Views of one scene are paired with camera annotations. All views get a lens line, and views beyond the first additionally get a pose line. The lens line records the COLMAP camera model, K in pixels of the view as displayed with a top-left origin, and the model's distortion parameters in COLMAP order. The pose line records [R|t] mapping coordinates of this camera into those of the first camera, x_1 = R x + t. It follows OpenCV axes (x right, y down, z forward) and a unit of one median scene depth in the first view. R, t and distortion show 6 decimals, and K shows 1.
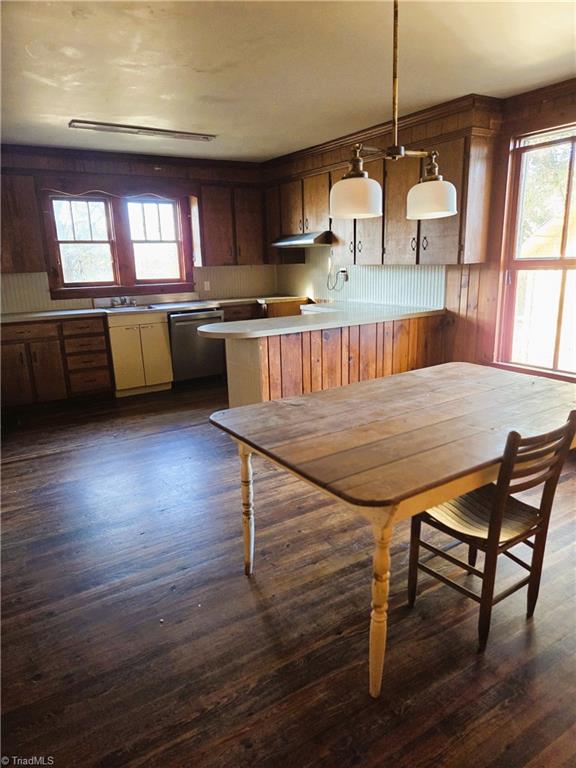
lens RADIAL K [[512.8, 0, 287.4], [0, 512.8, 378.9], [0, 0, 1]] dist [0.090428, -0.065554]
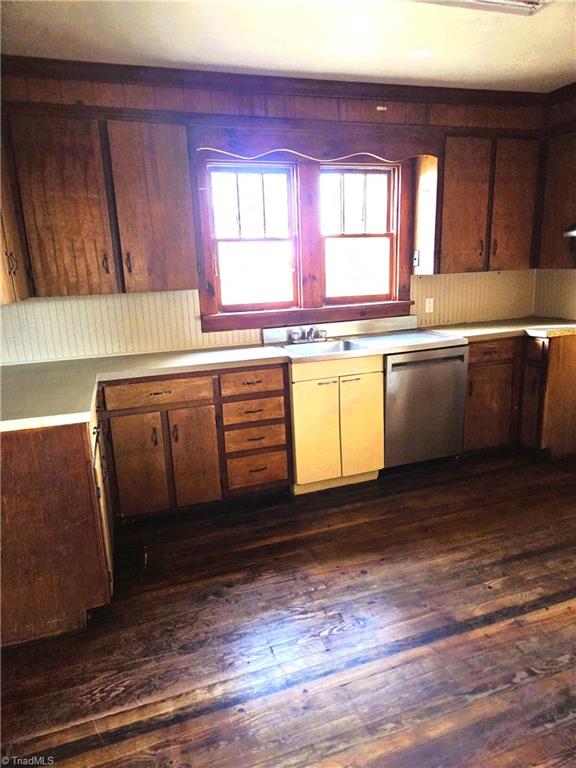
lens RADIAL K [[512.8, 0, 287.4], [0, 512.8, 378.9], [0, 0, 1]] dist [0.090428, -0.065554]
pose [[0.975571, 0.035816, -0.216746, -0.212687], [-0.038072, 0.999256, -0.006240, -0.094054], [0.216361, 0.014340, 0.976208, 0.410962]]
